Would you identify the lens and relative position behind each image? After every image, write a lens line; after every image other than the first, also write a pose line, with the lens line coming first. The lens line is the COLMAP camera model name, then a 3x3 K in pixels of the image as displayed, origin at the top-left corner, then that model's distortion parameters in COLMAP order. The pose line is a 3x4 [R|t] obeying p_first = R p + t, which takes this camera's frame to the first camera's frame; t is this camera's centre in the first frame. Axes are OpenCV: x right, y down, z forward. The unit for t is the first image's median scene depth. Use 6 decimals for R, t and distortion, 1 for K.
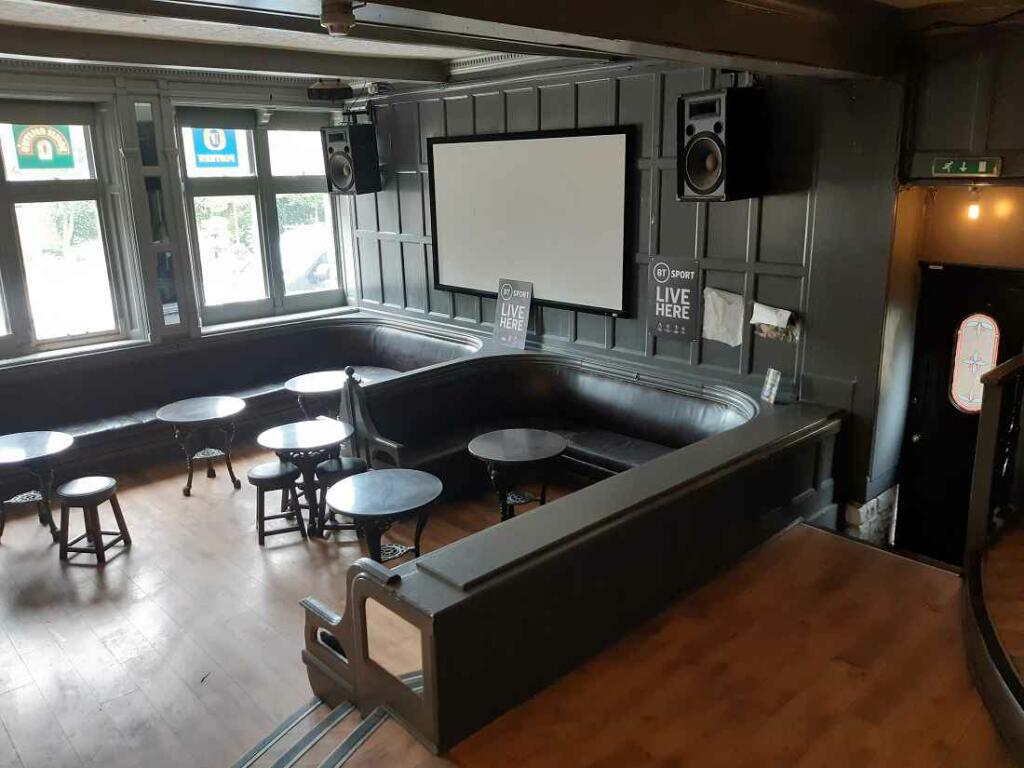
lens RADIAL K [[807.5, 0, 535.9], [0, 807.5, 382.8], [0, 0, 1]] dist [0.115086, -0.119499]
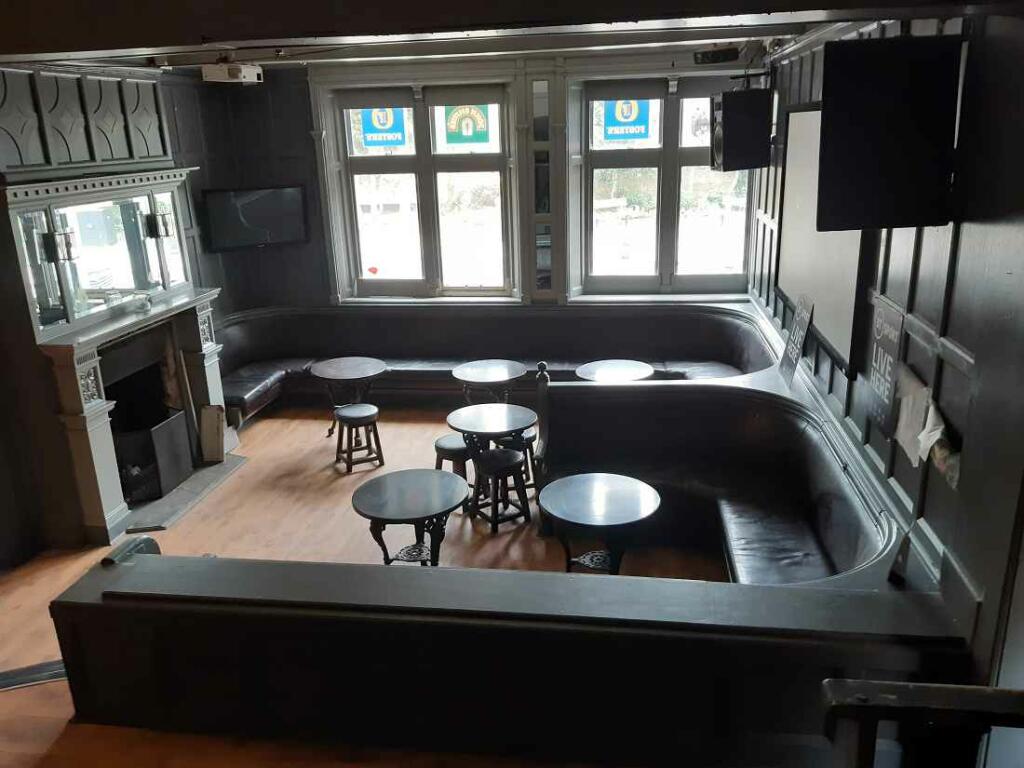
lens RADIAL K [[807.5, 0, 535.9], [0, 807.5, 382.8], [0, 0, 1]] dist [0.115086, -0.119499]
pose [[0.629825, 0.224592, -0.743558, 0.398364], [-0.190533, 0.972709, 0.132418, -0.096244], [0.753006, 0.058272, 0.655428, 0.324178]]
